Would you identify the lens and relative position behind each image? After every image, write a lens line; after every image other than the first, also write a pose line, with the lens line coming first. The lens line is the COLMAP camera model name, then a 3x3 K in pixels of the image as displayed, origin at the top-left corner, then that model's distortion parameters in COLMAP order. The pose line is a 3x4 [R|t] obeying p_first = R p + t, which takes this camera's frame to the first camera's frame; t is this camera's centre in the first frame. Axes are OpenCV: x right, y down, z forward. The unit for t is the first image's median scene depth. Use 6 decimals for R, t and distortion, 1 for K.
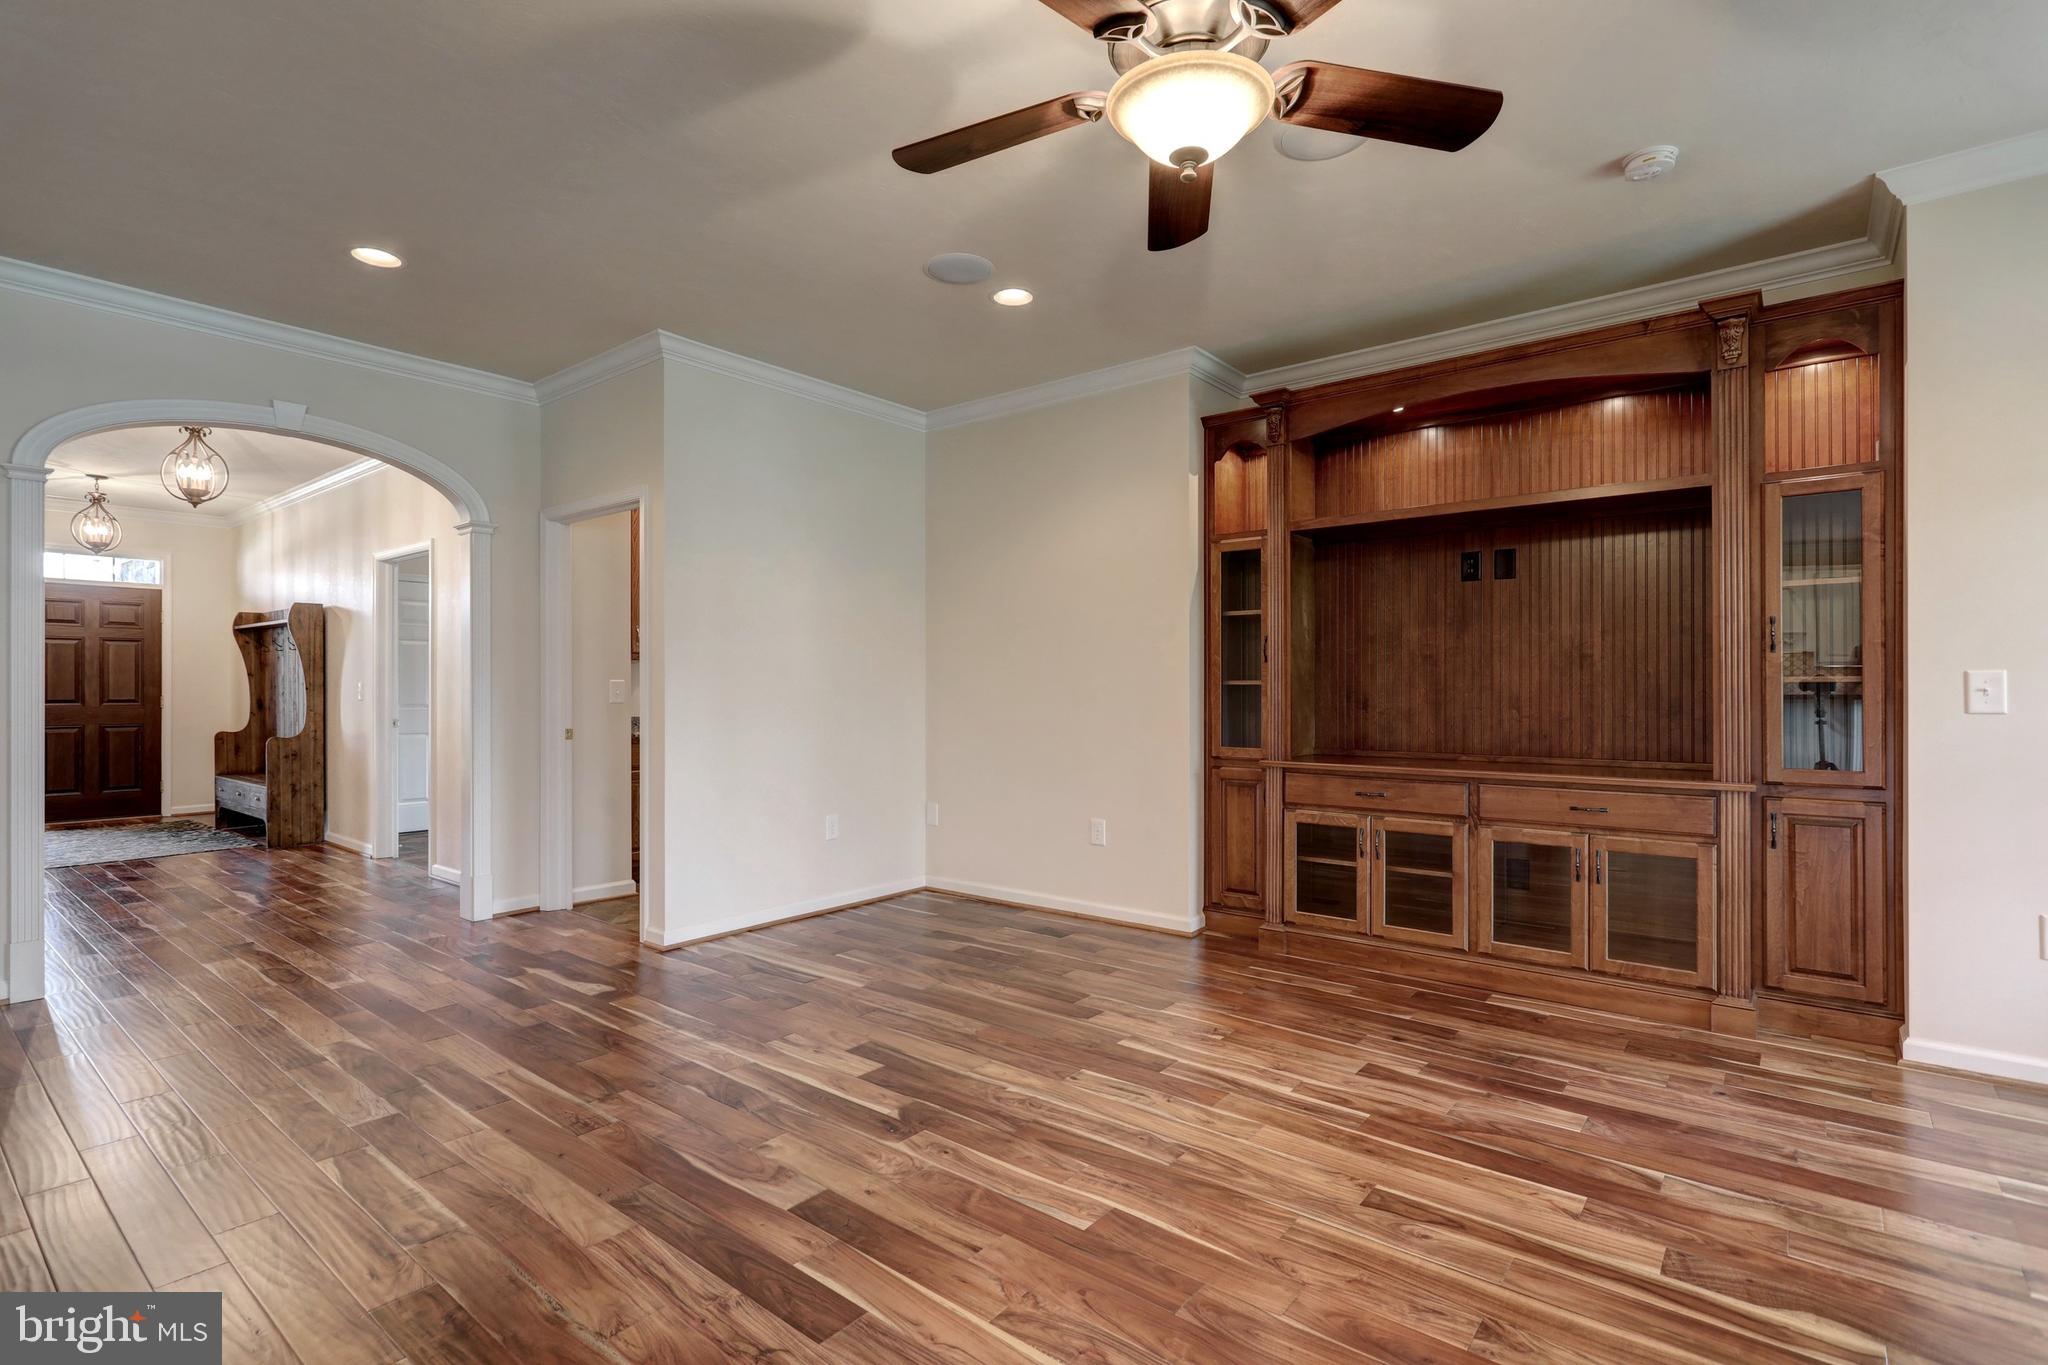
lens RADIAL K [[966.8, 0, 1011.5], [0, 966.8, 683.6], [0, 0, 1]] dist [0.004394, 0.001759]
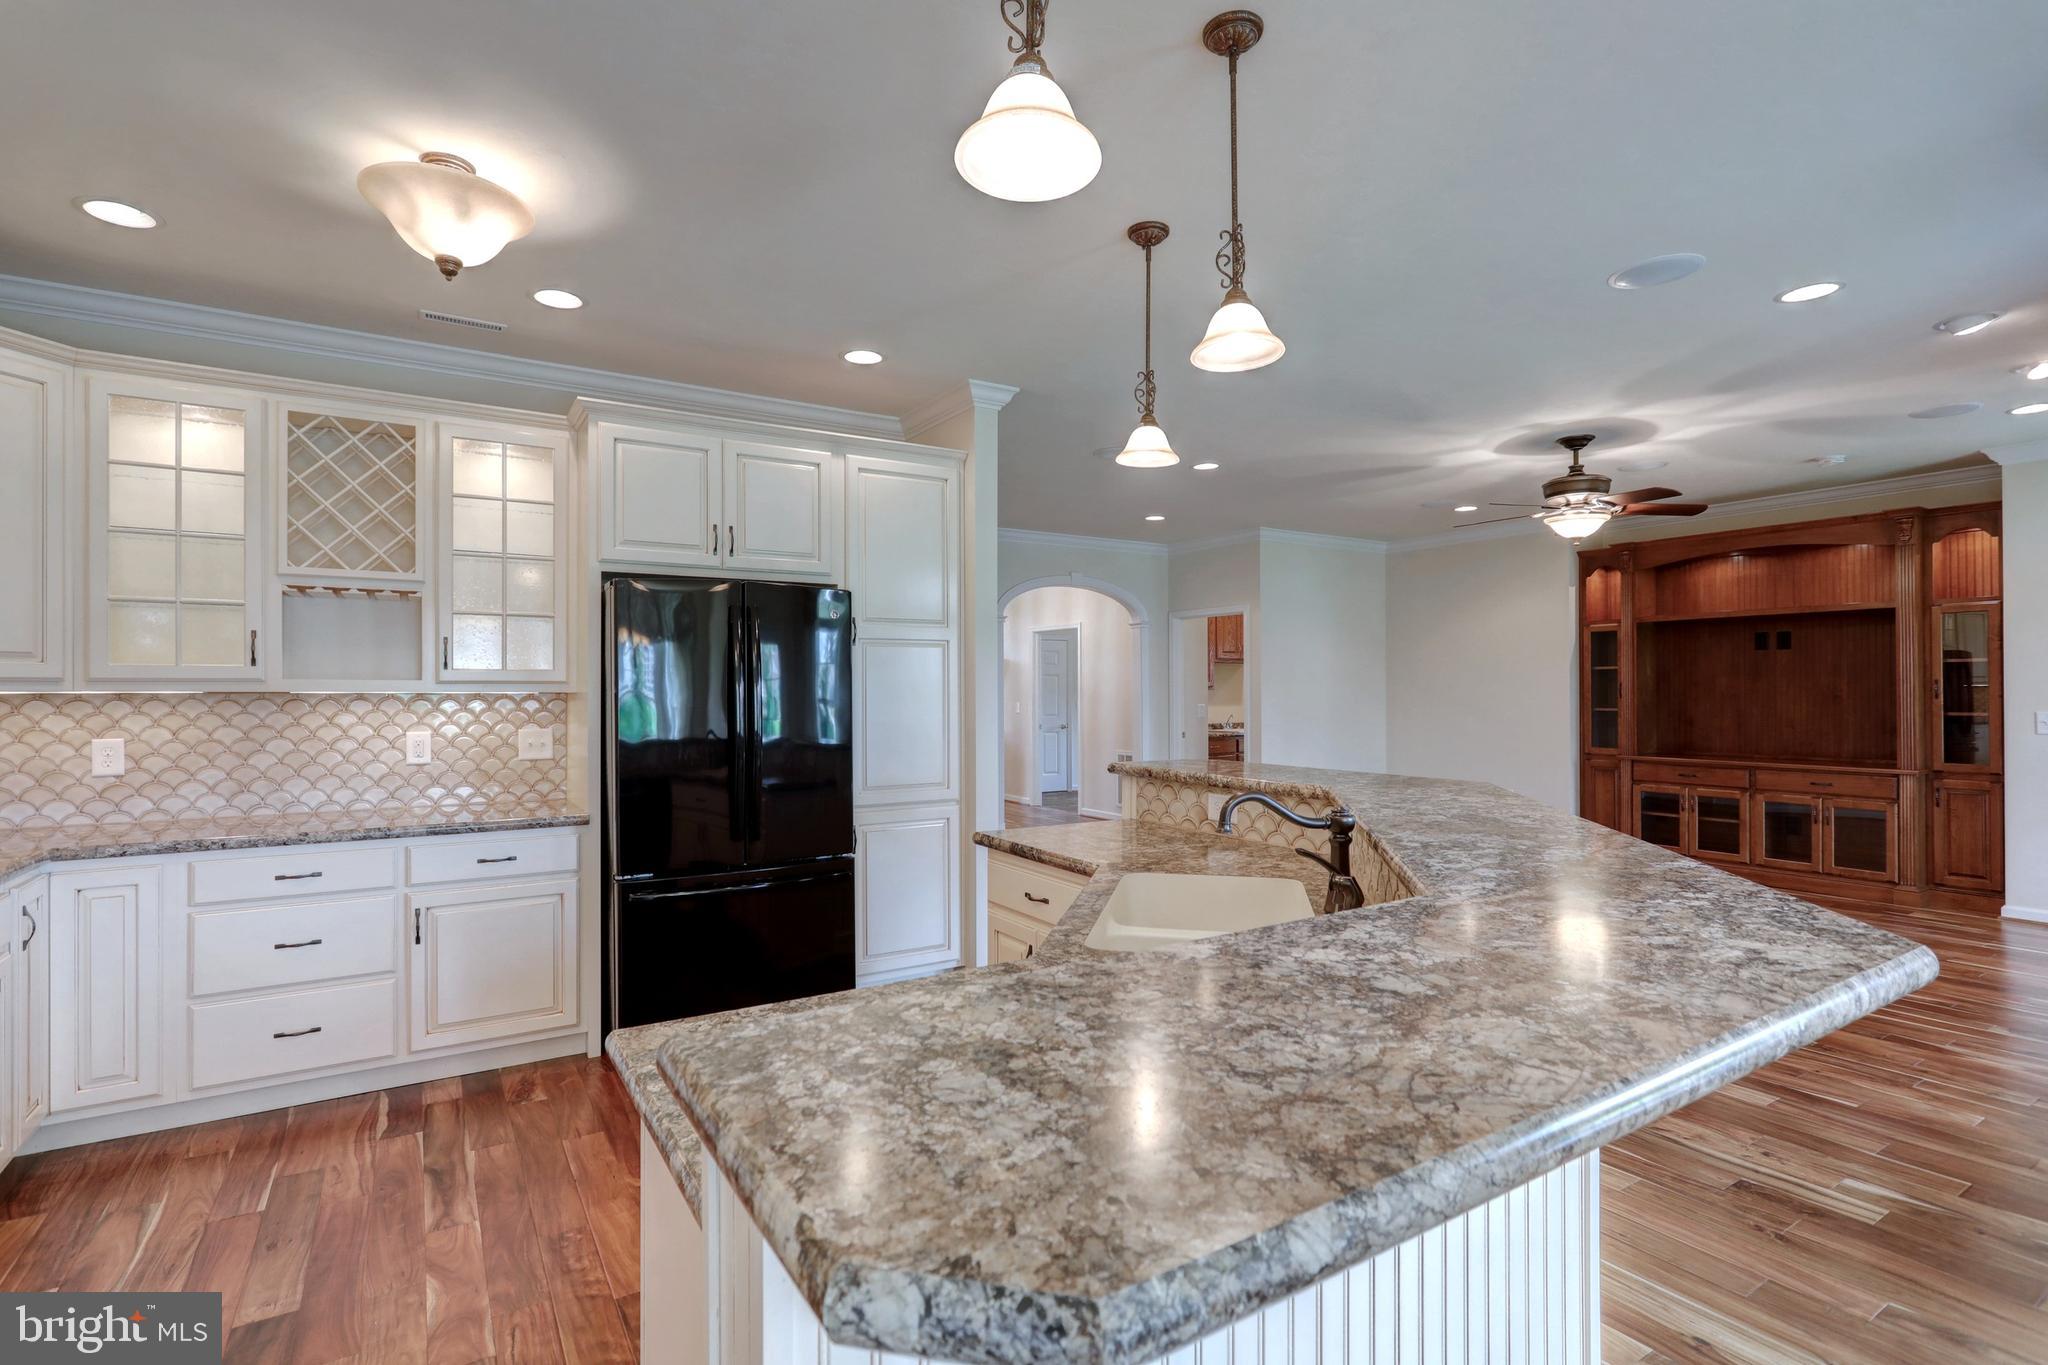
lens RADIAL K [[966.8, 0, 1017.7], [0, 966.8, 680.6], [0, 0, 1]] dist [0.004394, 0.001759]
pose [[0.946196, -0.003184, -0.323578, -0.210393], [0.000963, 0.999975, -0.007024, -0.046139], [0.323592, 0.006335, 0.946175, -1.062703]]
